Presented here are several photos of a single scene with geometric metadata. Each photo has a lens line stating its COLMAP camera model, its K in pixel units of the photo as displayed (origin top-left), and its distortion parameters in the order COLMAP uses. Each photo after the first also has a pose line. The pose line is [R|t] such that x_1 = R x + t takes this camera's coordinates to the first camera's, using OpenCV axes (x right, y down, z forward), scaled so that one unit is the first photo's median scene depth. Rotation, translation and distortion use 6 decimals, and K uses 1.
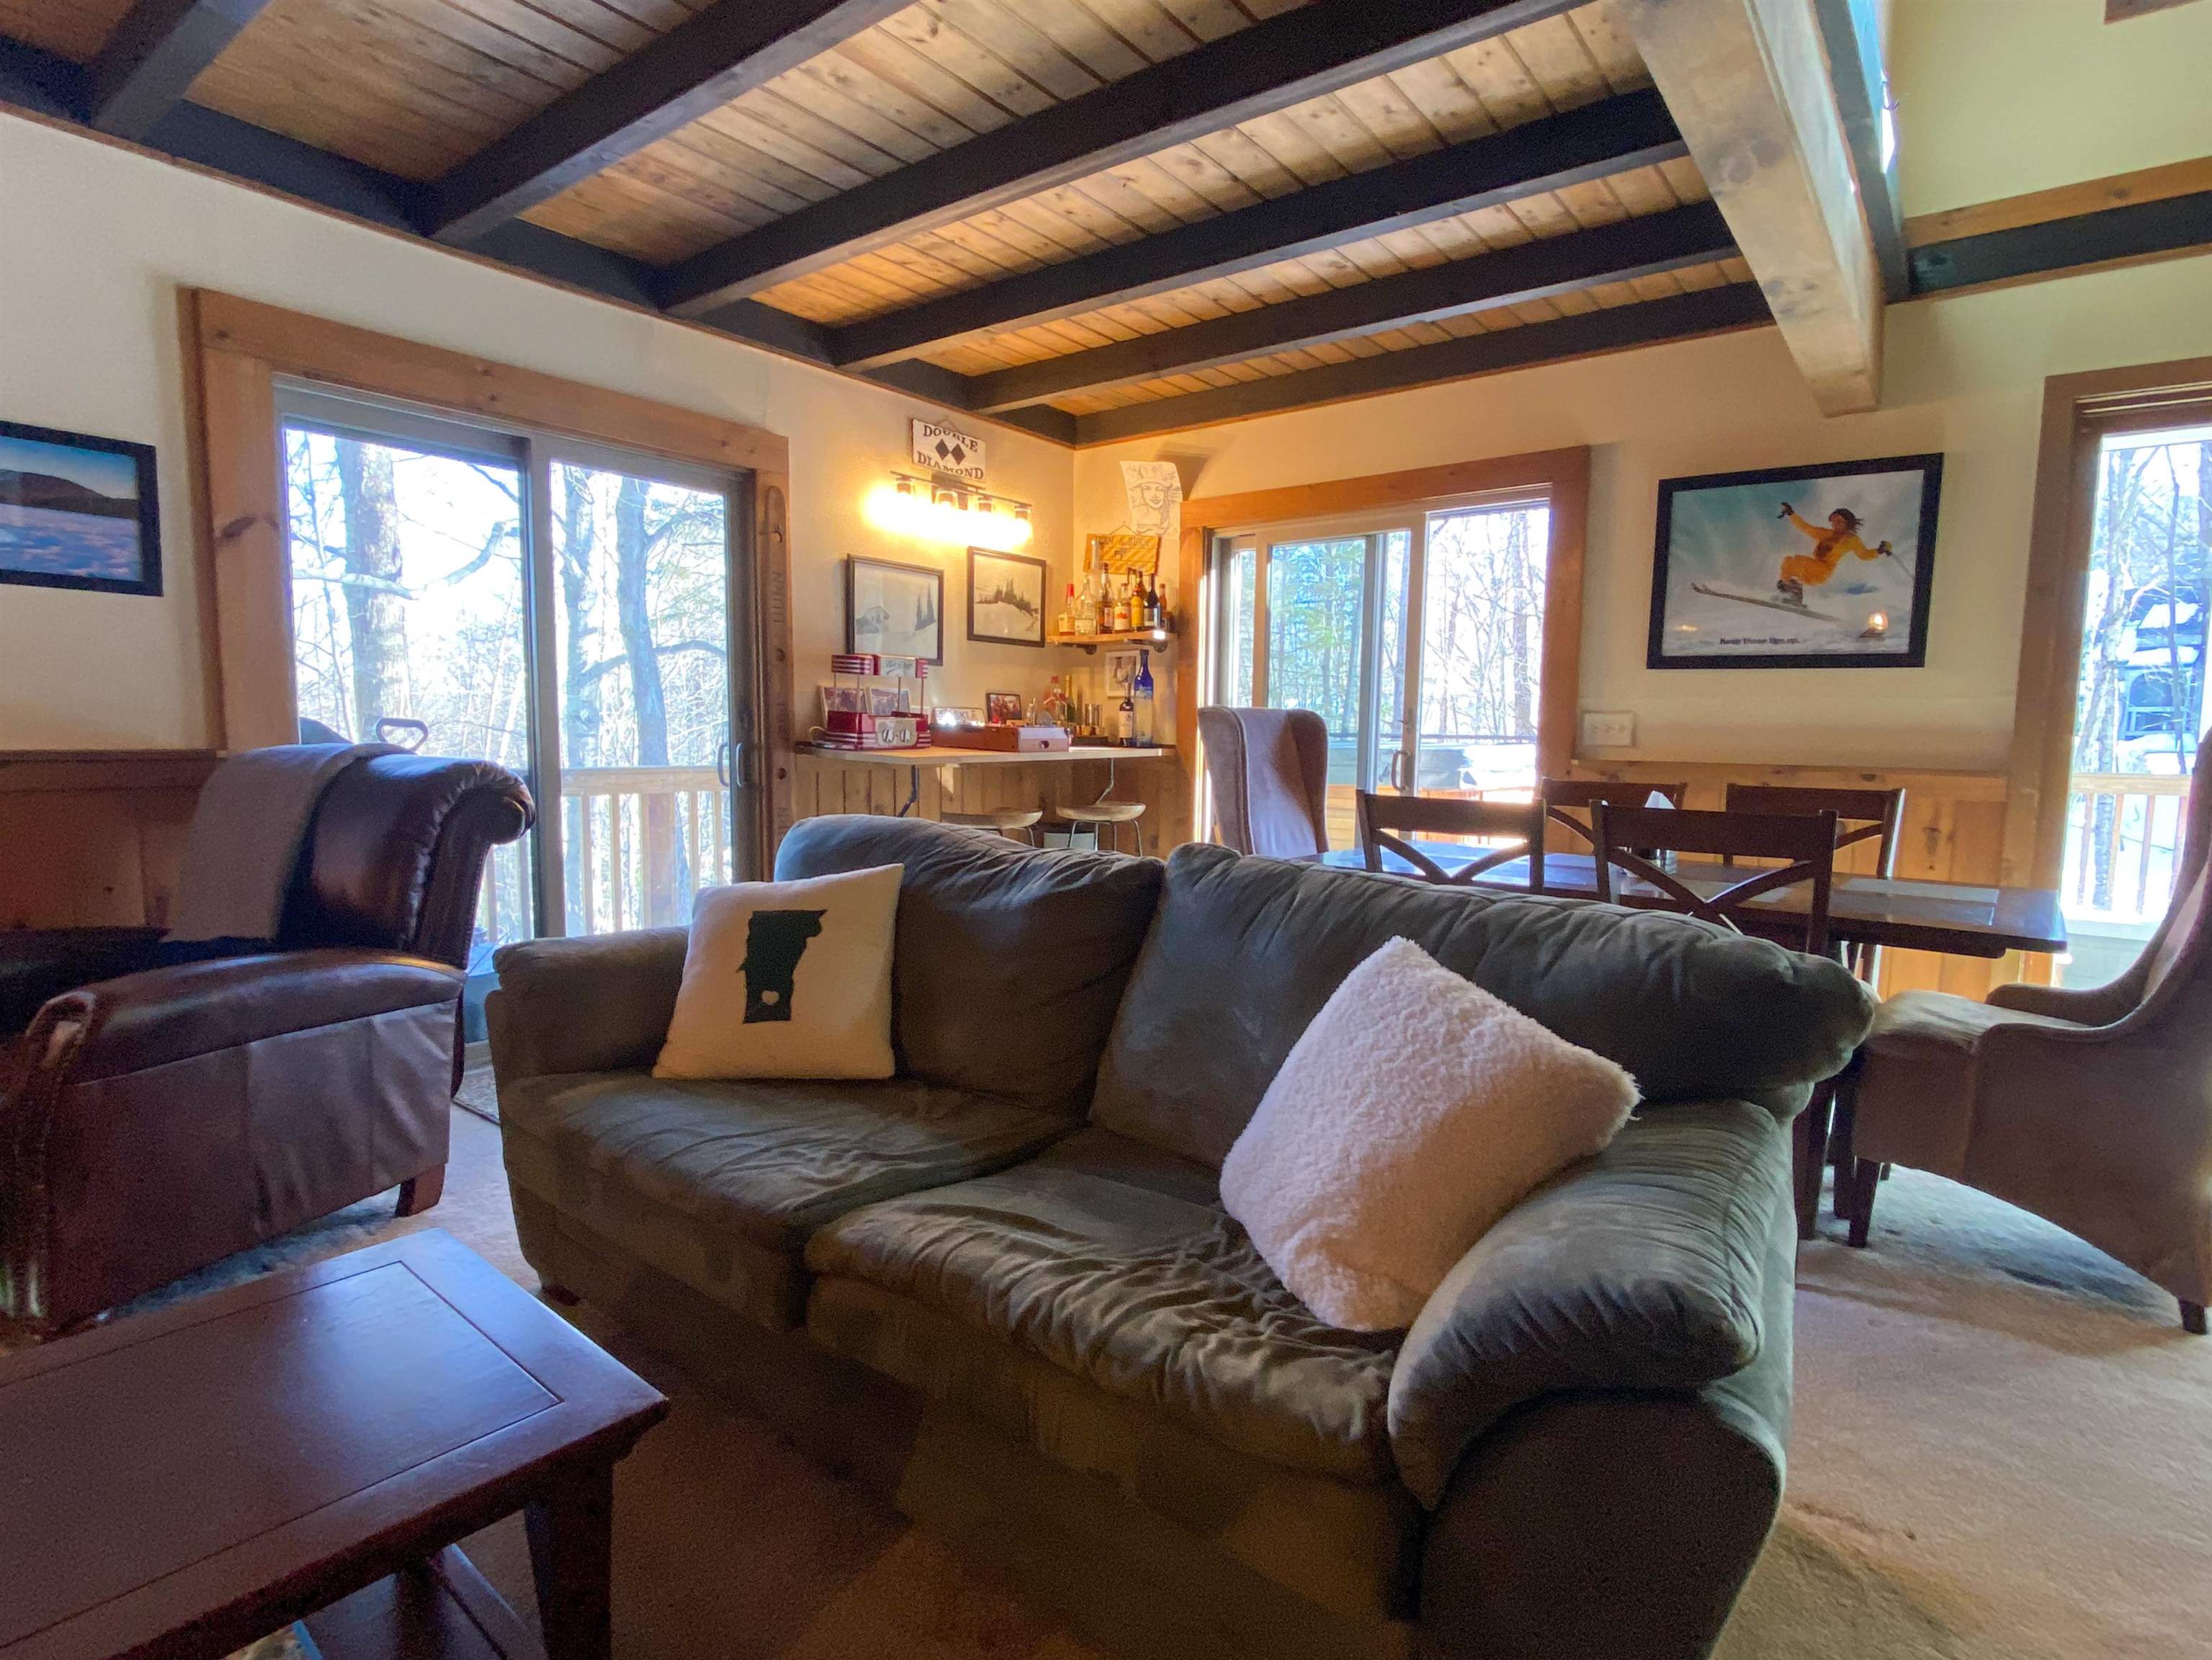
lens RADIAL K [[1124.1, 0, 1118.5], [0, 1124.1, 841.0], [0, 0, 1]] dist [0.021103, -0.013103]
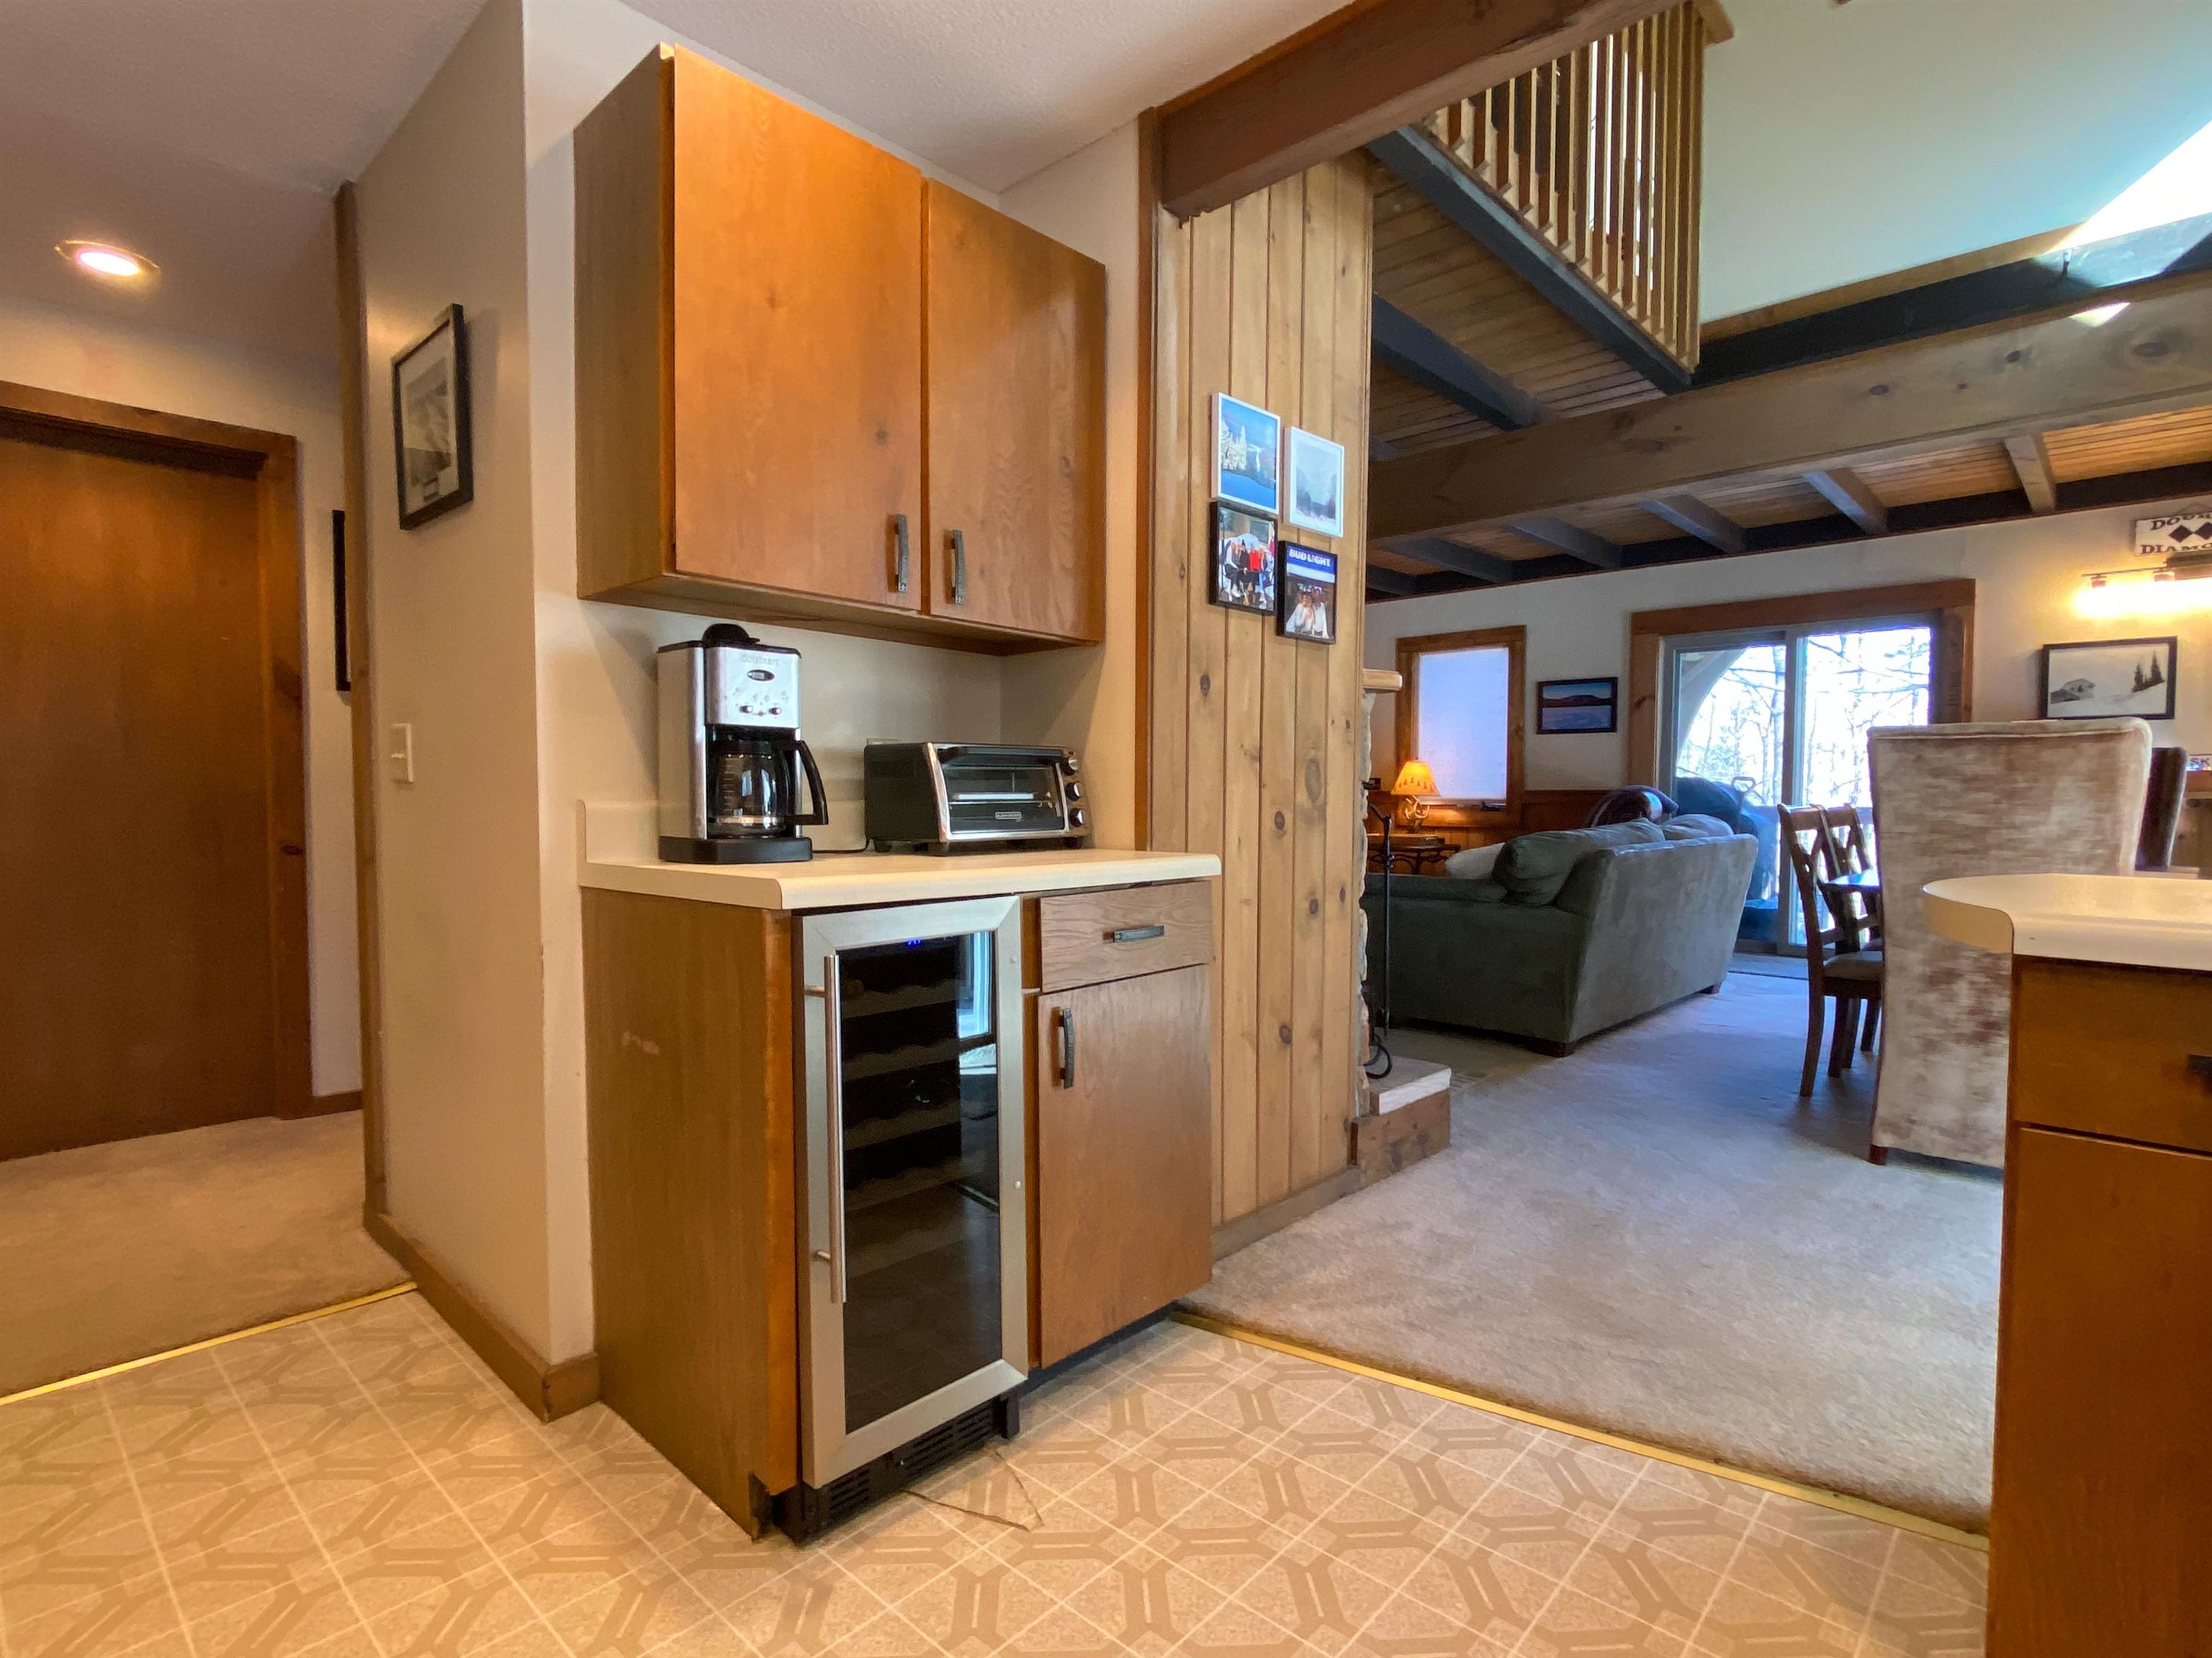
lens RADIAL K [[1123.9, 0, 1103.9], [0, 1123.9, 833.1], [0, 0, 1]] dist [0.021103, -0.013103]
pose [[-0.087900, 0.019517, -0.995938, 1.928284], [-0.103275, 0.994242, 0.028599, 0.069596], [0.990761, 0.105370, -0.085378, 0.061273]]
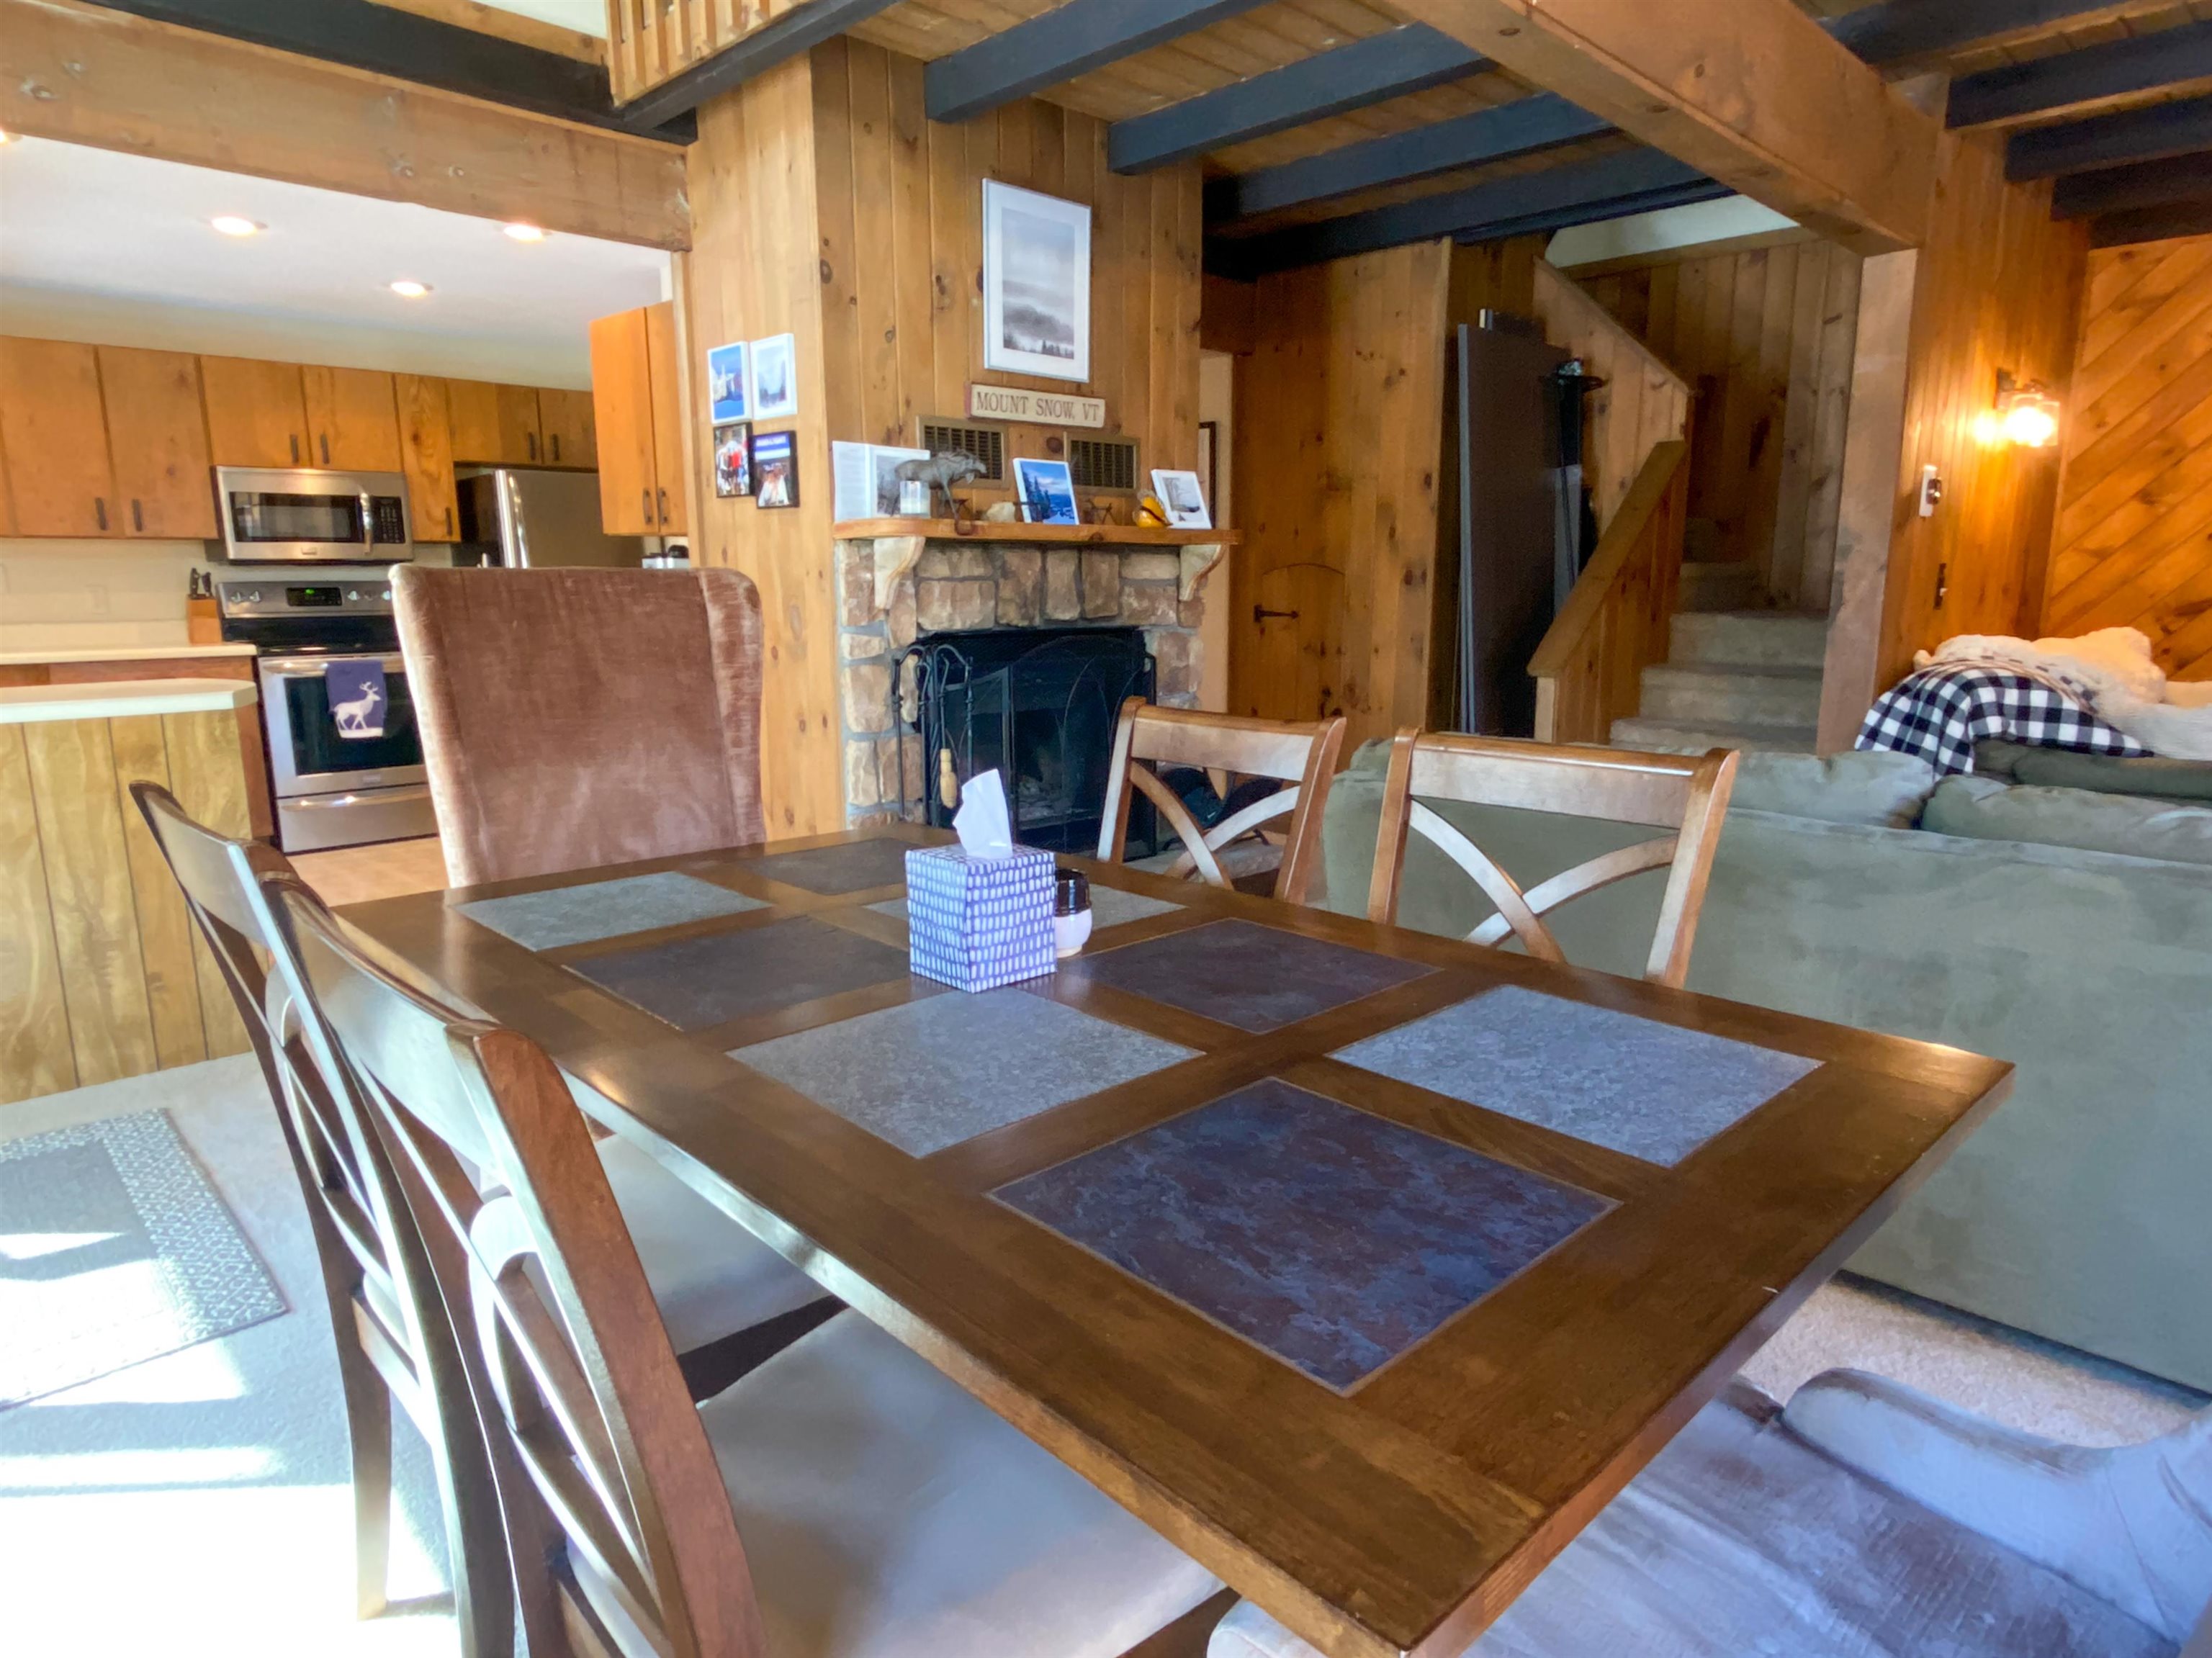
lens RADIAL K [[1309.6, 0, 1105.4], [0, 1309.6, 825.7], [0, 0, 1]] dist [0.006267, -0.007967]
pose [[-0.990933, -0.039203, 0.128508, 0.381157], [-0.000777, 0.958139, 0.286303, -0.165704], [-0.134353, 0.283608, -0.949482, 1.540309]]
